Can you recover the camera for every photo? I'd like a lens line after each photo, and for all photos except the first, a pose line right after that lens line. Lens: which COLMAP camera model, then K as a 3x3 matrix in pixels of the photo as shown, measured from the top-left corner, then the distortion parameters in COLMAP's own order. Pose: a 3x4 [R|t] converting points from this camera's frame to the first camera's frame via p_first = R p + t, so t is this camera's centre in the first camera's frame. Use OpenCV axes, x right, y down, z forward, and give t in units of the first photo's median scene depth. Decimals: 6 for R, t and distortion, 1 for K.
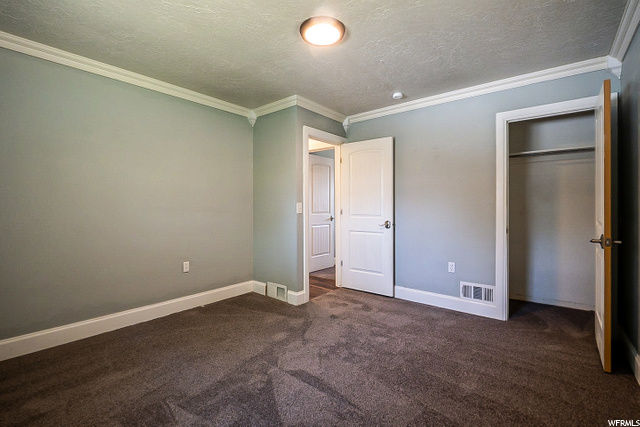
lens RADIAL K [[300.3, 0, 324.1], [0, 300.3, 207.1], [0, 0, 1]] dist [0.001409, -0.008262]
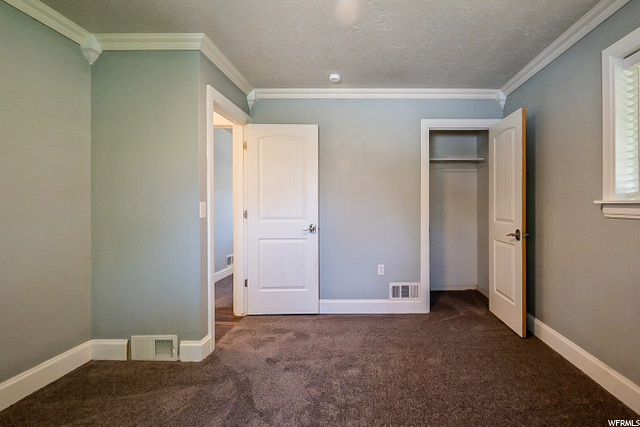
lens RADIAL K [[300.3, 0, 324.1], [0, 300.3, 207.1], [0, 0, 1]] dist [0.001409, -0.008262]
pose [[0.761470, -0.003085, 0.648193, -0.308371], [0.001299, 0.999994, 0.003234, -0.005138], [-0.648199, -0.001621, 0.761470, 0.339964]]
